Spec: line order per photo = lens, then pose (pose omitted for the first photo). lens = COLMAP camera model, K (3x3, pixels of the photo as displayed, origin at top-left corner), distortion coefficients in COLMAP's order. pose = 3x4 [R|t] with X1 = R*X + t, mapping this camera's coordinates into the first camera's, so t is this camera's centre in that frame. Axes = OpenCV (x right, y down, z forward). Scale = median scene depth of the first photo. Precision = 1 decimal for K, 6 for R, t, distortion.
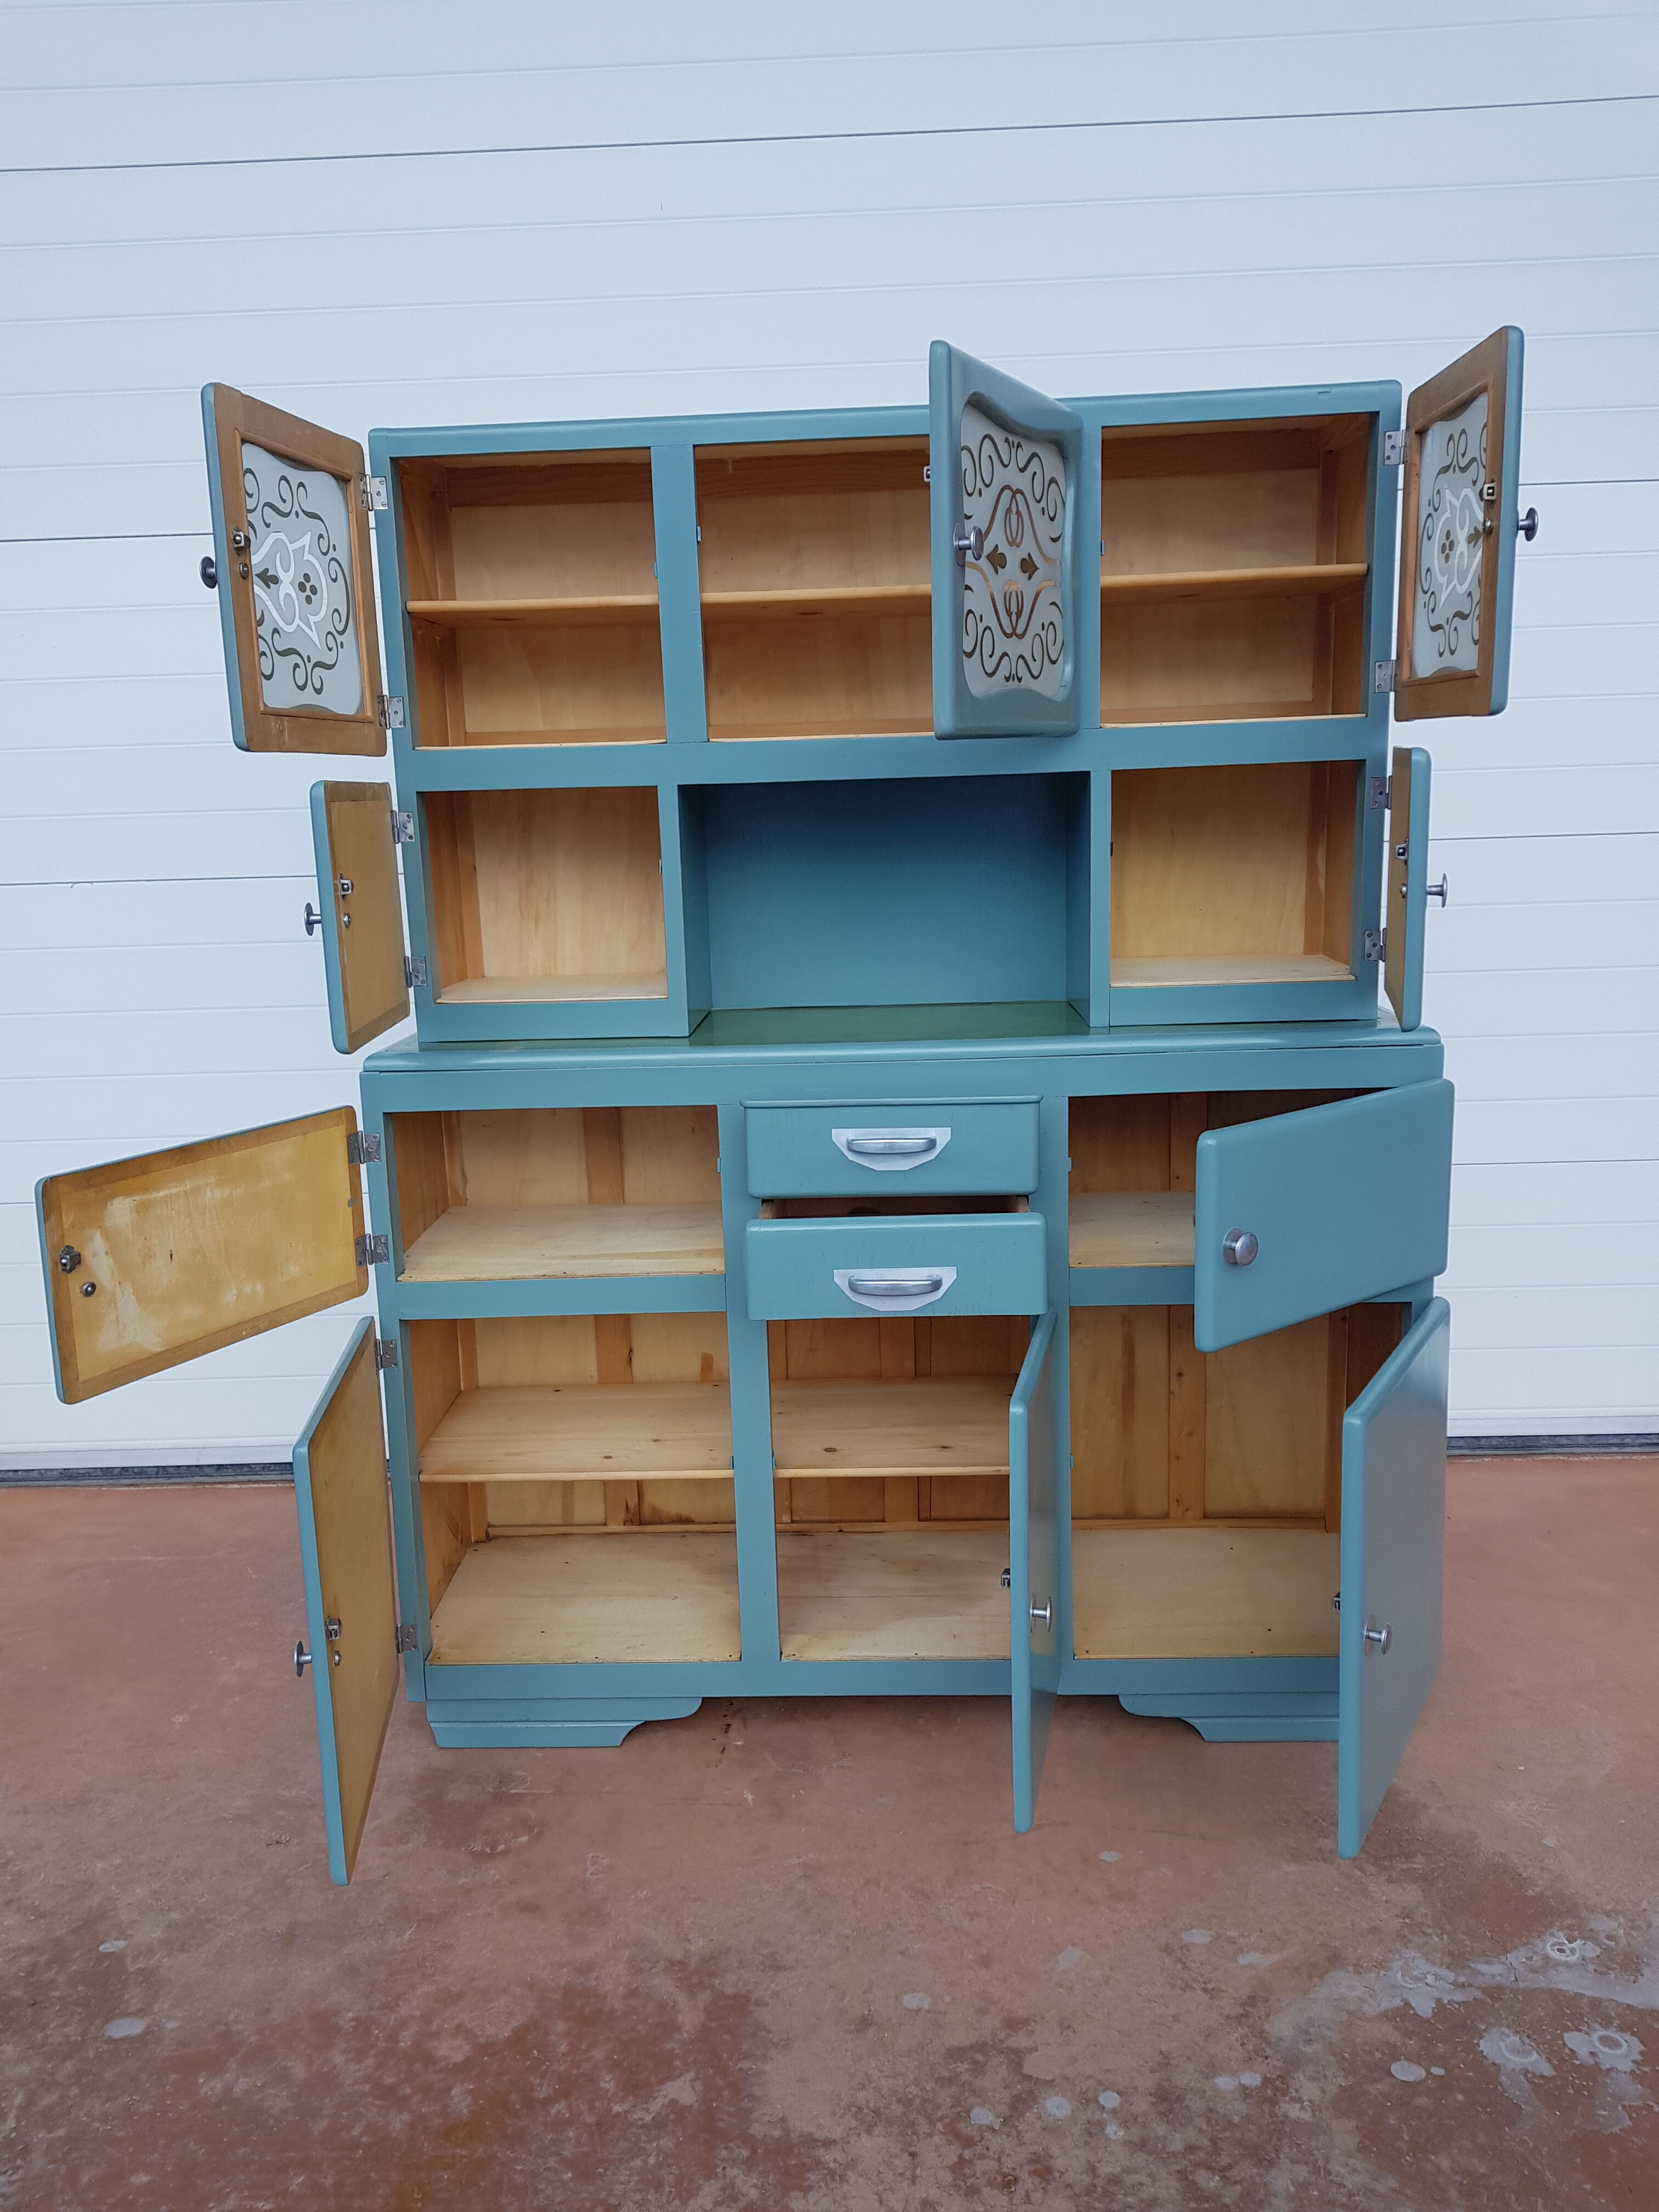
lens RADIAL K [[1712.1, 0, 829.5], [0, 1712.1, 1106.0], [0, 0, 1]] dist [0.045133, -0.004049]
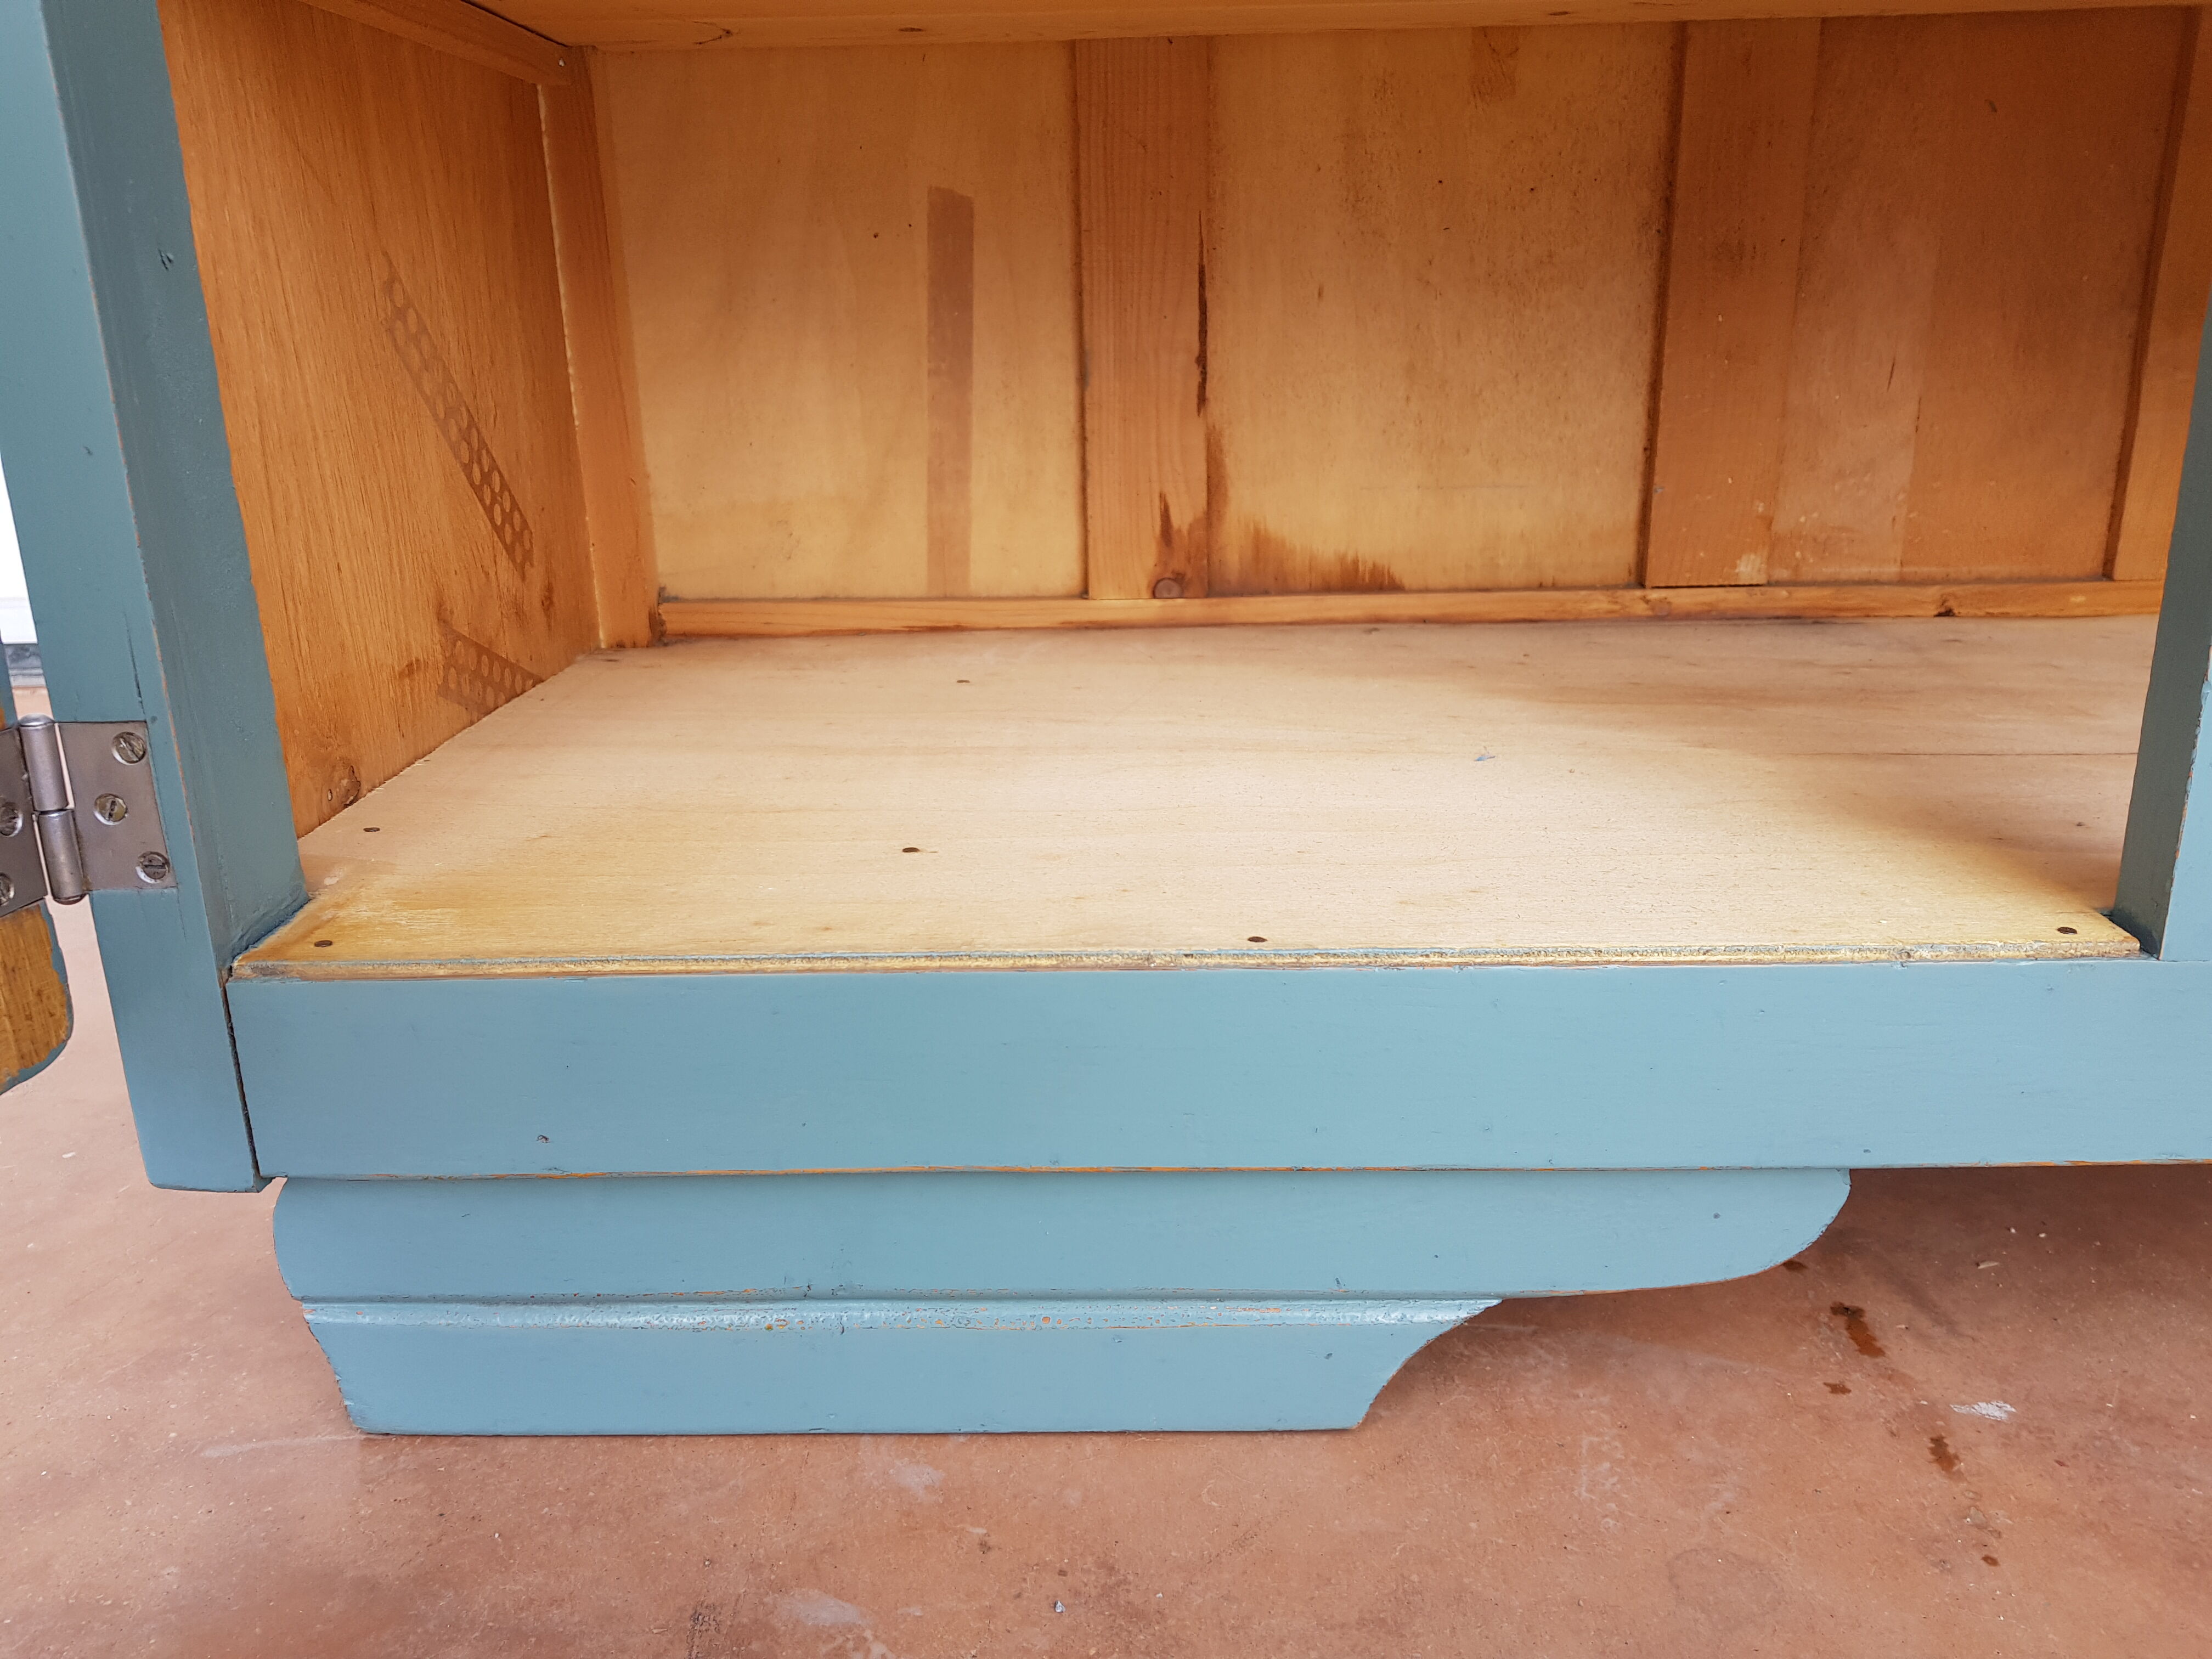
lens RADIAL K [[1717.6, 0, 1106.0], [0, 1717.6, 829.5], [0, 0, 1]] dist [0.000781, -0.001572]
pose [[0.999778, 0.003069, 0.020847, -0.133399], [-0.005280, 0.994260, 0.106861, 0.253161], [-0.020400, -0.106948, 0.994055, 0.724333]]
